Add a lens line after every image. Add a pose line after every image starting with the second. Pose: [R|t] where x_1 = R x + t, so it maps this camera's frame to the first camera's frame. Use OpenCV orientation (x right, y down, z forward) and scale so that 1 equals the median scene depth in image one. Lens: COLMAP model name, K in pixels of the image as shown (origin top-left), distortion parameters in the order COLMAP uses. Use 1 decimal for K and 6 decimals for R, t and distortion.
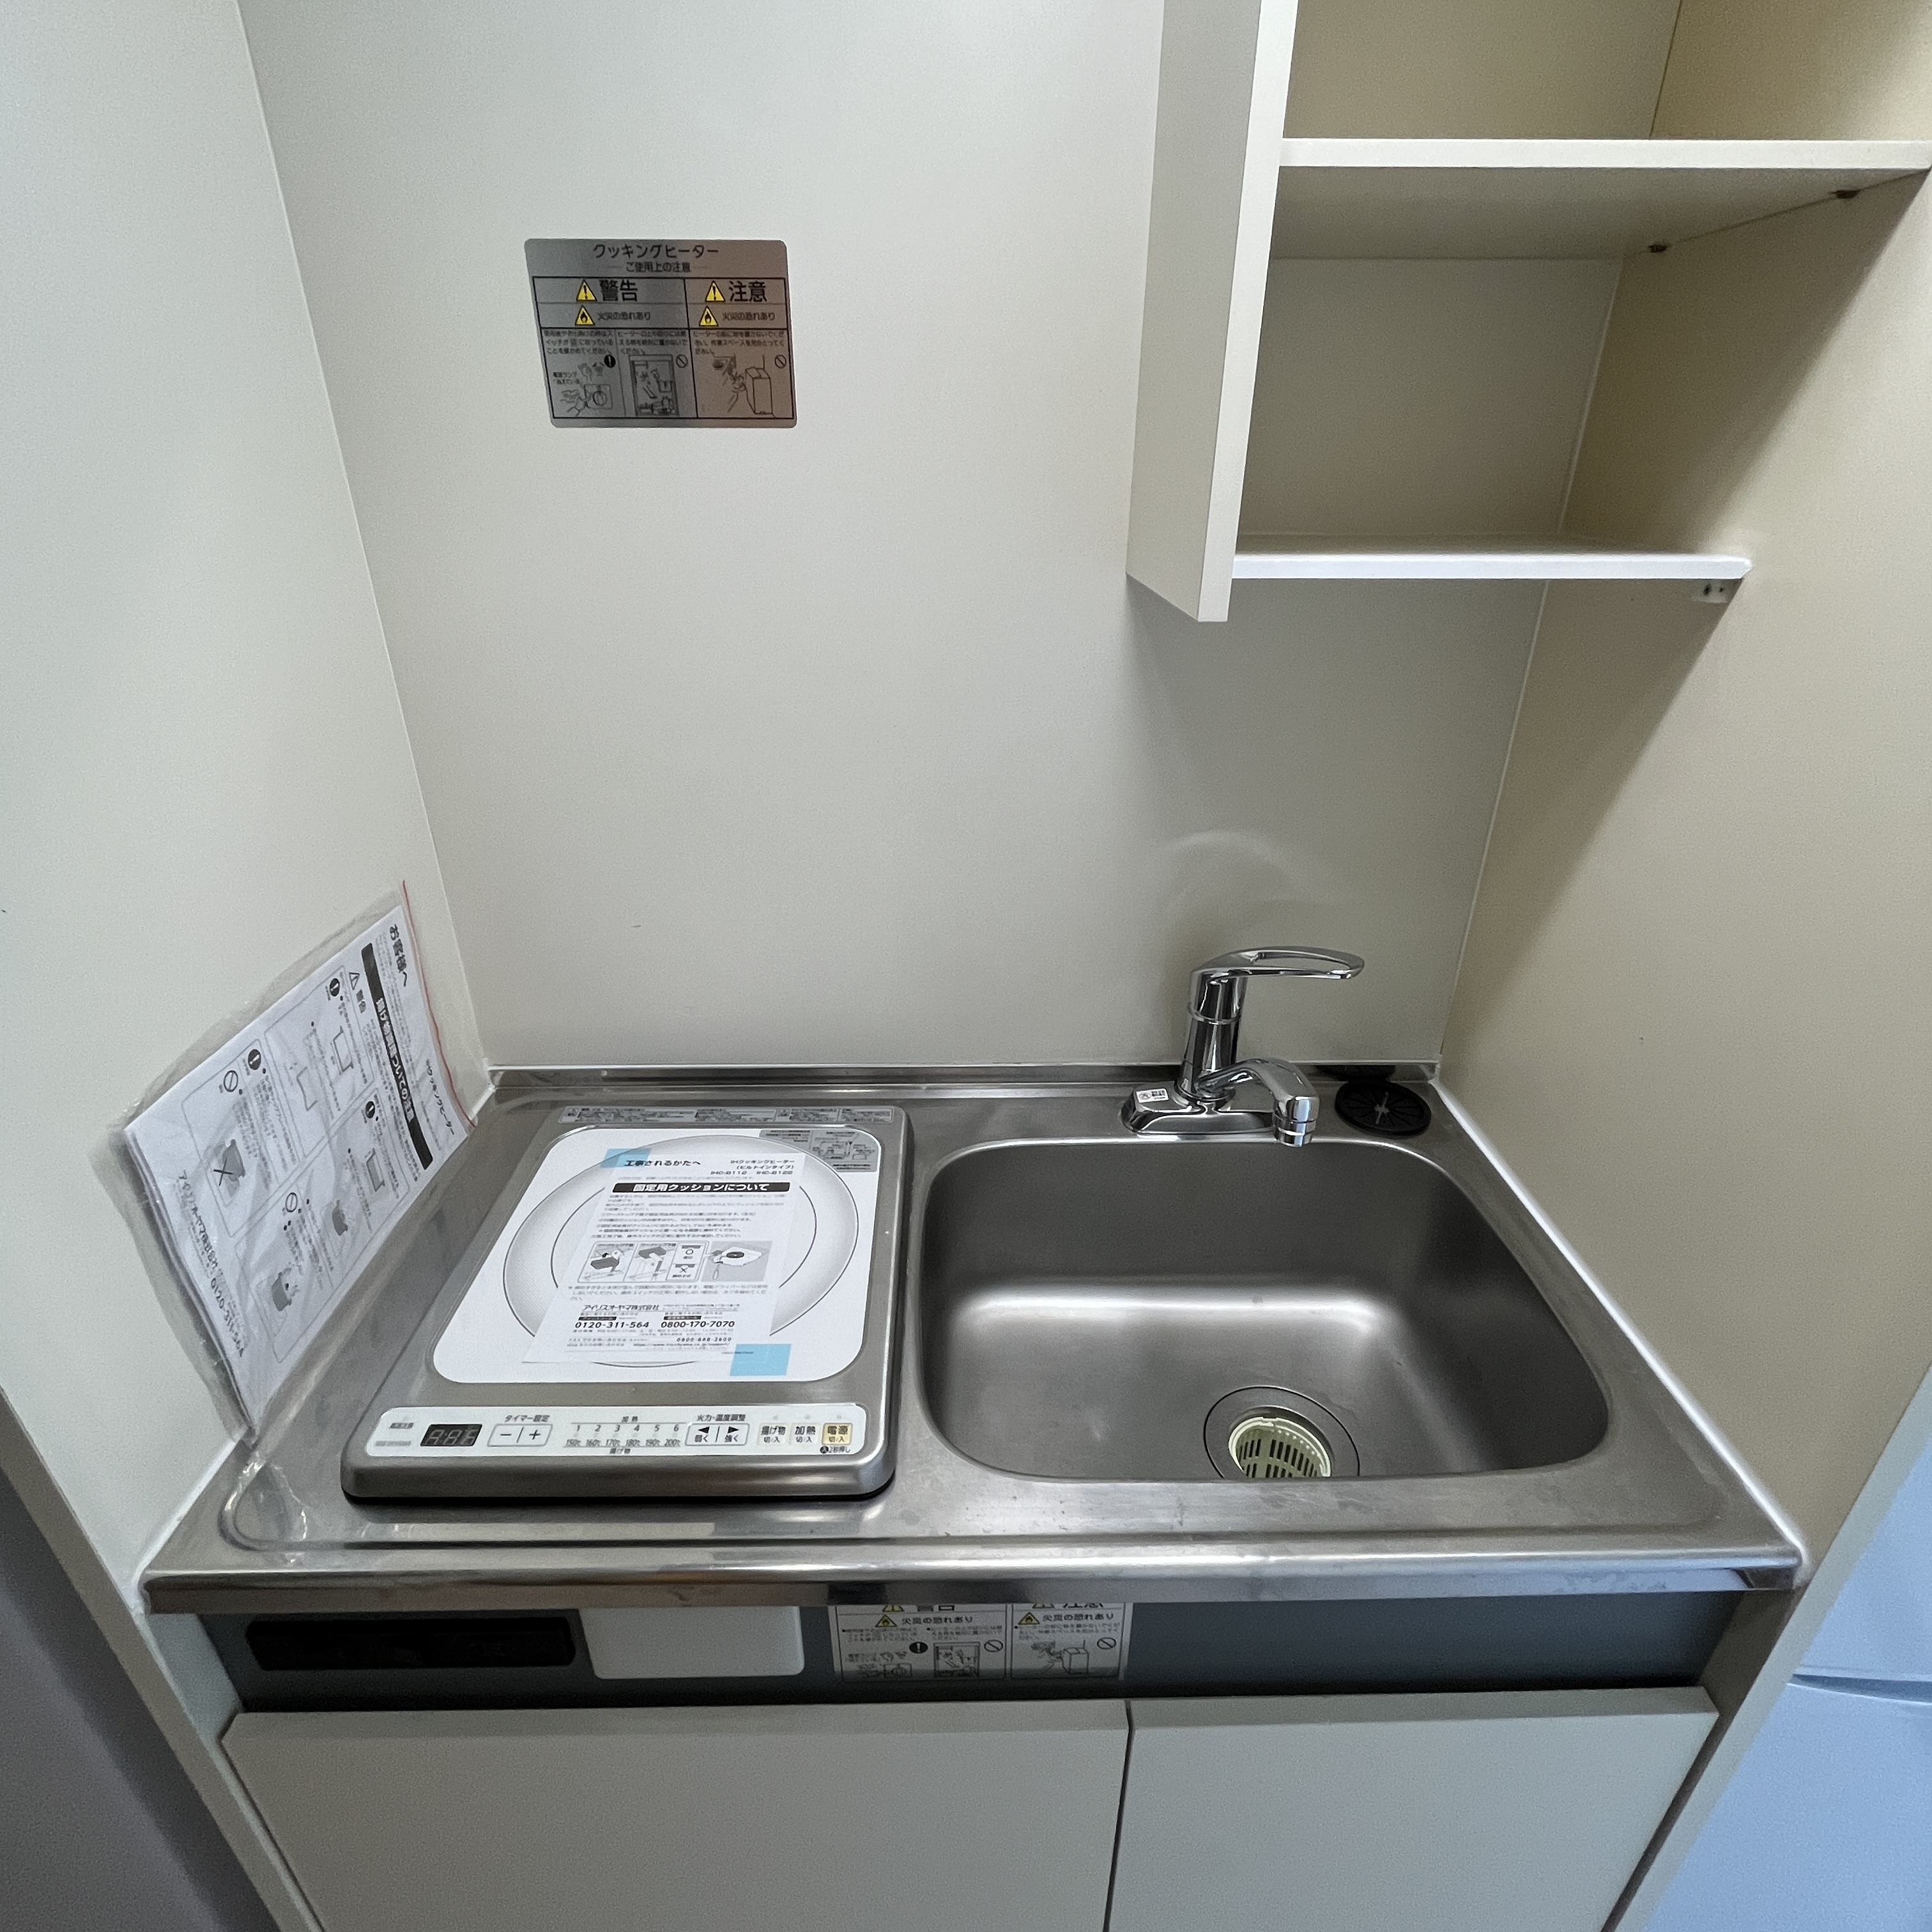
lens RADIAL K [[1044.2, 0, 966.0], [0, 1044.2, 966.0], [0, 0, 1]] dist [0.001957, -0.002136]
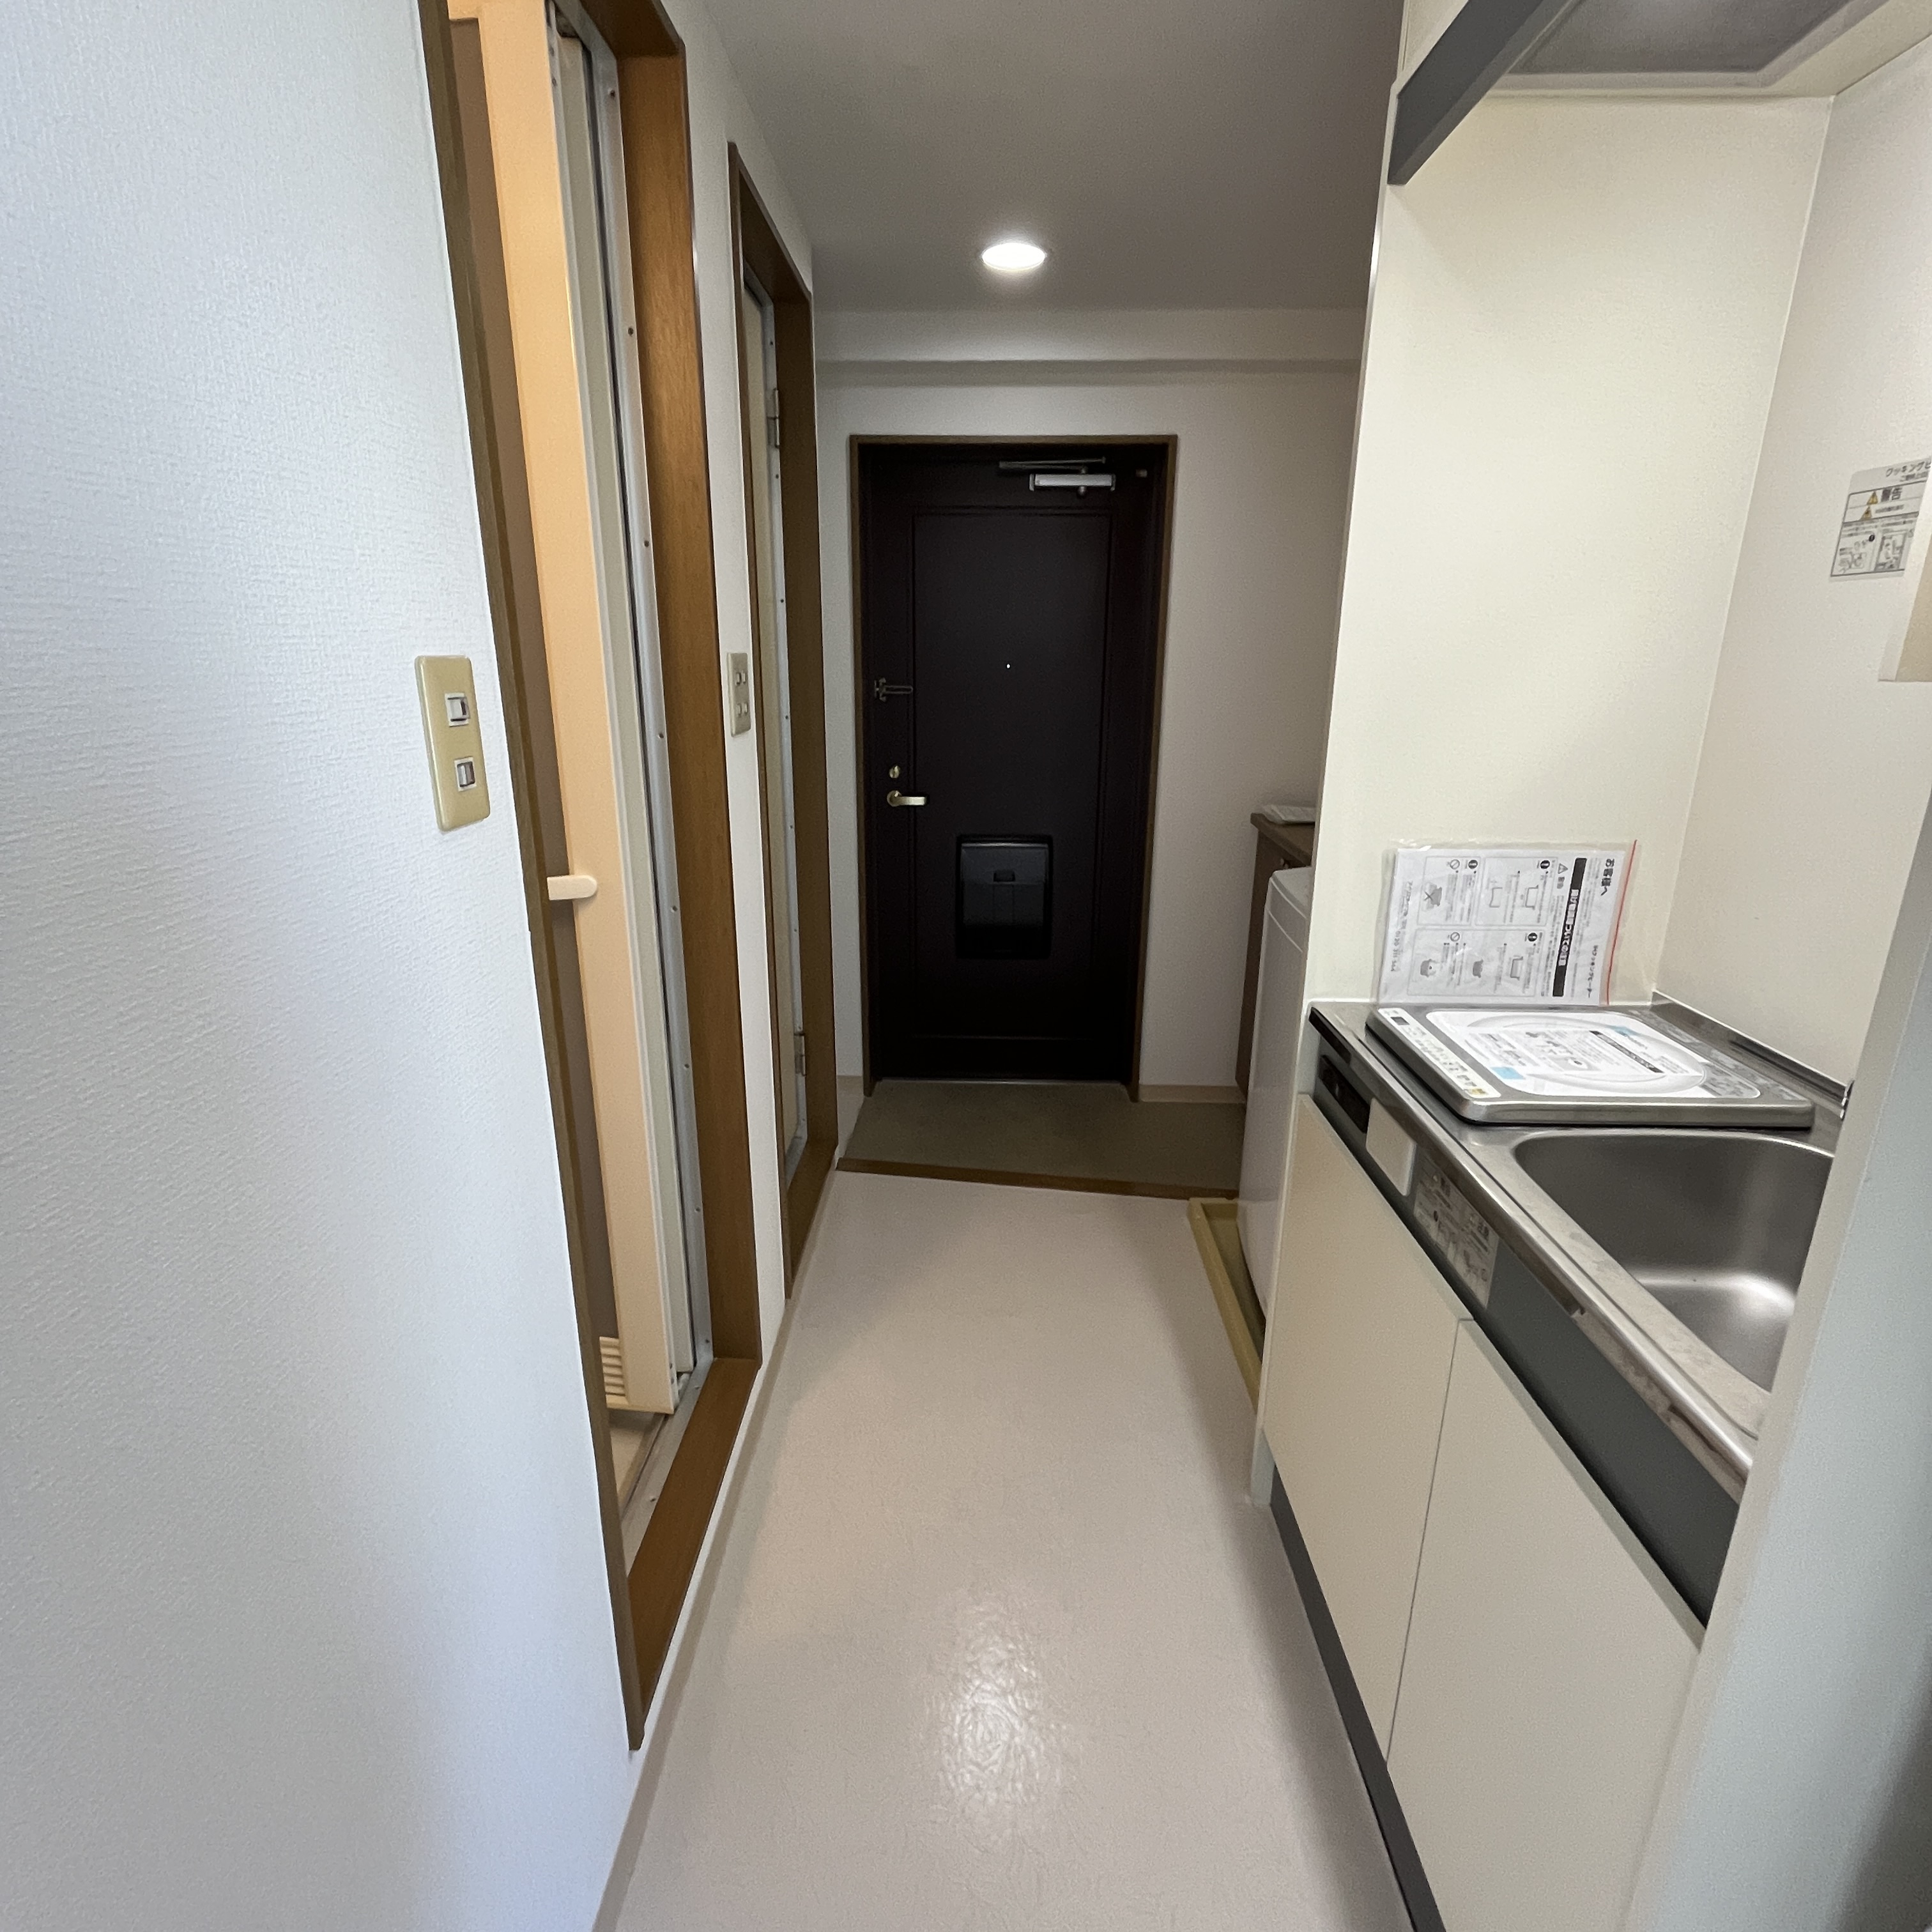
lens RADIAL K [[1044.2, 0, 966.0], [0, 1044.2, 966.0], [0, 0, 1]] dist [0.001957, -0.002136]
pose [[-0.027687, 0.287580, -0.957356, 1.293141], [-0.441516, 0.855723, 0.269819, 0.128431], [0.896826, 0.430159, 0.103278, -0.079714]]
